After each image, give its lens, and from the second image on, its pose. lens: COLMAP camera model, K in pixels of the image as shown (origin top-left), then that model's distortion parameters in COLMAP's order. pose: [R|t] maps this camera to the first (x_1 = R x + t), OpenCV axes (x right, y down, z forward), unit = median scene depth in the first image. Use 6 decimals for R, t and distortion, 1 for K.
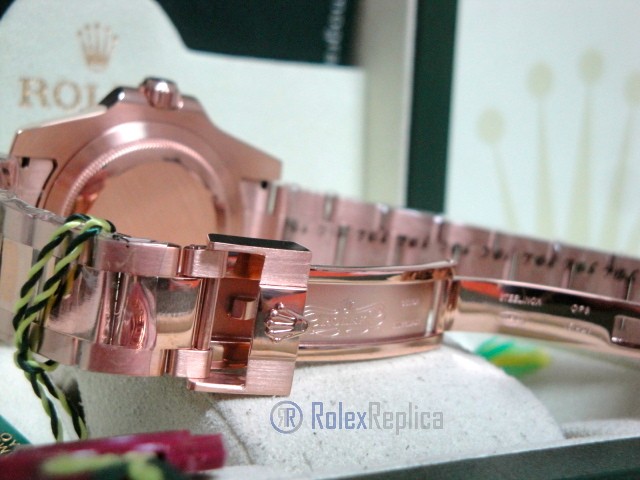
lens RADIAL K [[1220.9, 0, 320.6], [0, 1220.9, 213.5], [0, 0, 1]] dist [0.170842, -0.128919]
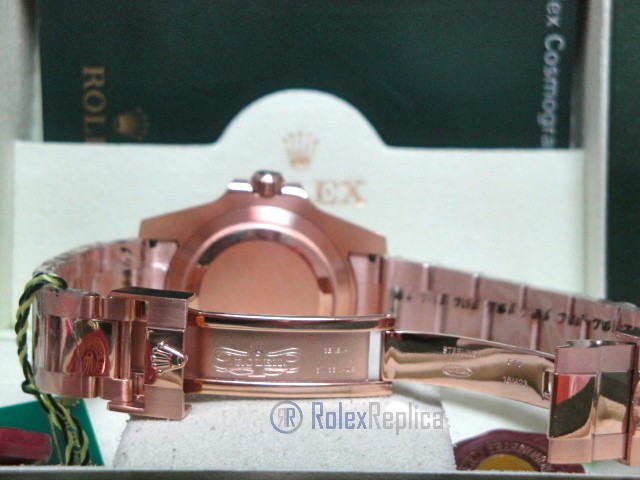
lens RADIAL K [[1191.0, 0, 320.0], [0, 1191.0, 240.0], [0, 0, 1]] dist [0.176419, 0.277172]
pose [[0.817089, -0.044589, -0.574785, 0.769558], [0.000930, 0.997105, -0.076028, 0.061313], [0.576511, 0.061587, 0.814765, 0.104249]]
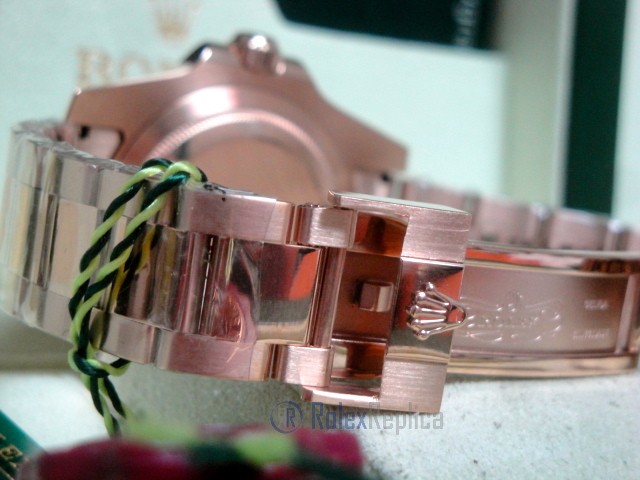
lens RADIAL K [[1448.9, 0, 320.0], [0, 1448.9, 240.0], [0, 0, 1]] dist [0.001632, 0.929762]
pose [[0.998029, 0.009982, -0.061961, -0.043033], [-0.013486, 0.998318, -0.056392, 0.094463], [0.061294, 0.057117, 0.996484, 0.129028]]
